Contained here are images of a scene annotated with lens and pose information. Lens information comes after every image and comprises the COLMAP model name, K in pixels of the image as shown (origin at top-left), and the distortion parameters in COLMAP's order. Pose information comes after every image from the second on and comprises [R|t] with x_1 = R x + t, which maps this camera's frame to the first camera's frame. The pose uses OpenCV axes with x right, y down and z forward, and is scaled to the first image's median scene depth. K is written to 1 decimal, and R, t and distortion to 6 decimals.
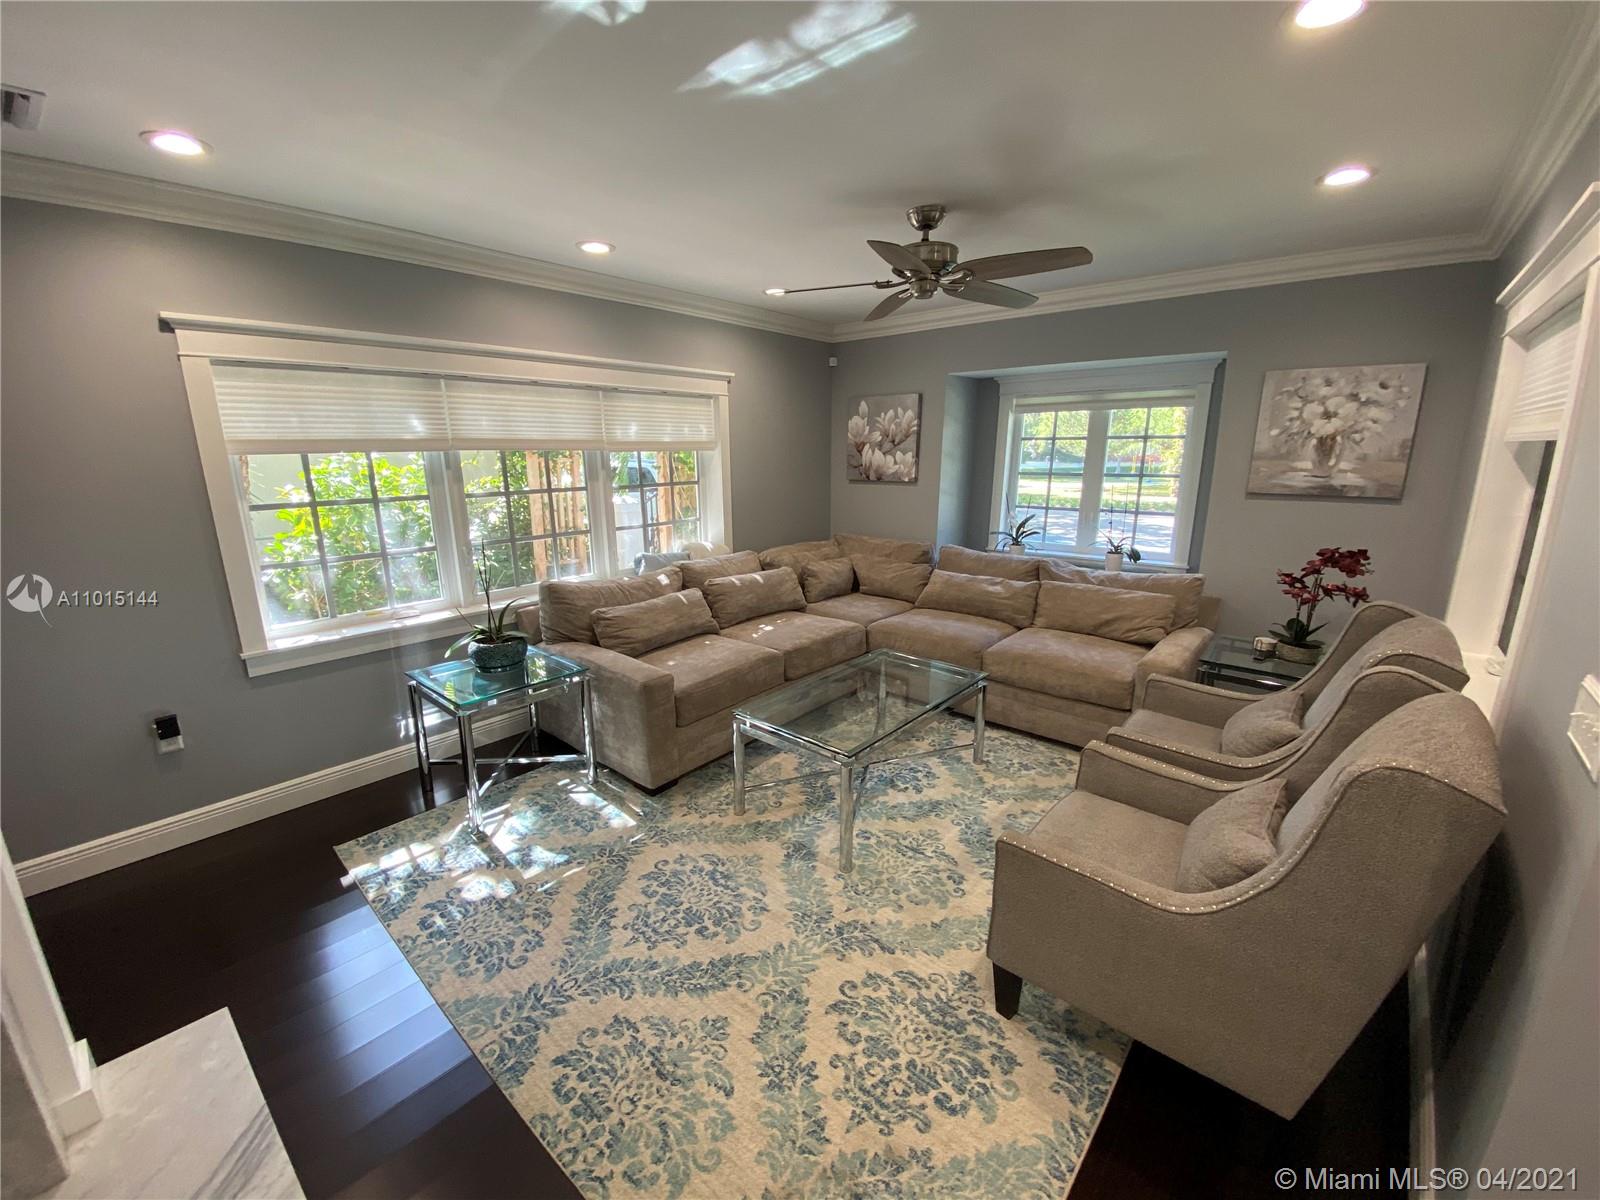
lens RADIAL K [[650.8, 0, 800.0], [0, 650.8, 600.0], [0, 0, 1]] dist [0.016767, -0.017440]
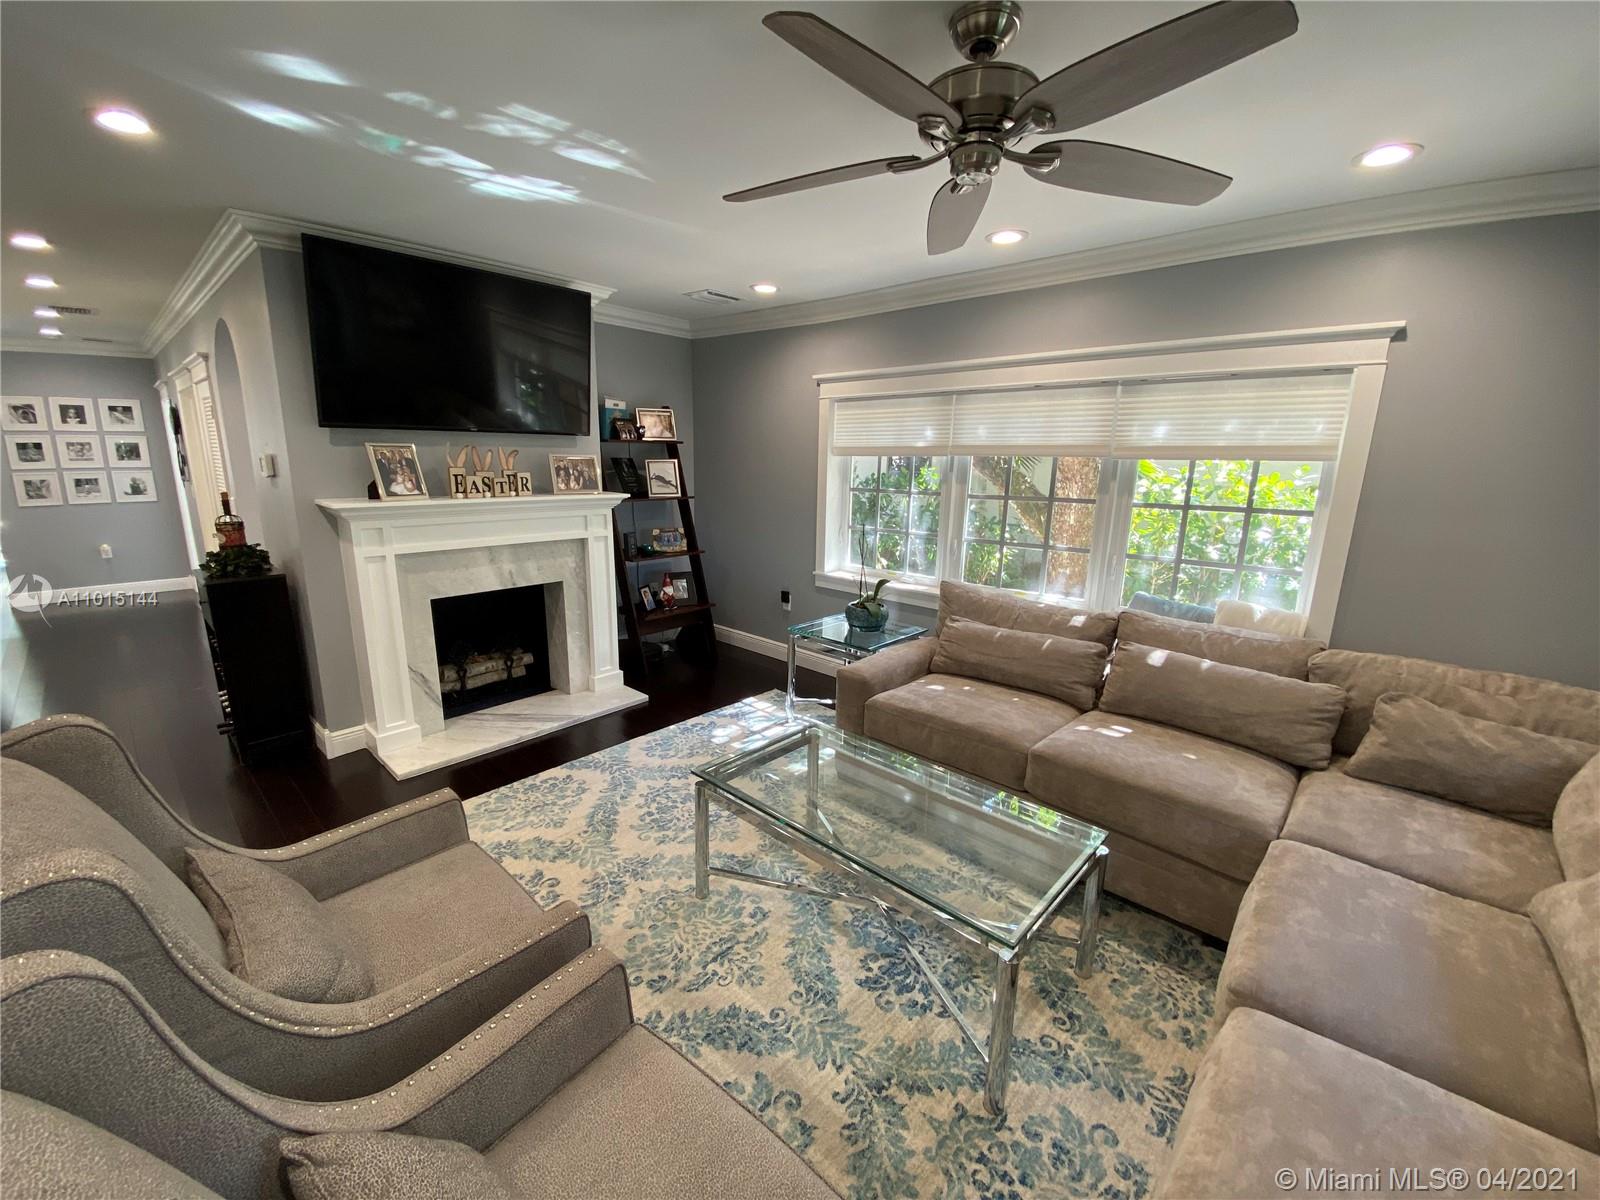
lens RADIAL K [[646.6, 0, 798.3], [0, 646.6, 606.3], [0, 0, 1]] dist [0.046109, -0.033360]
pose [[-0.041528, 0.235115, -0.971080, 0.789915], [-0.240354, 0.941026, 0.238117, -0.215740], [0.969797, 0.243292, 0.017432, 0.902894]]
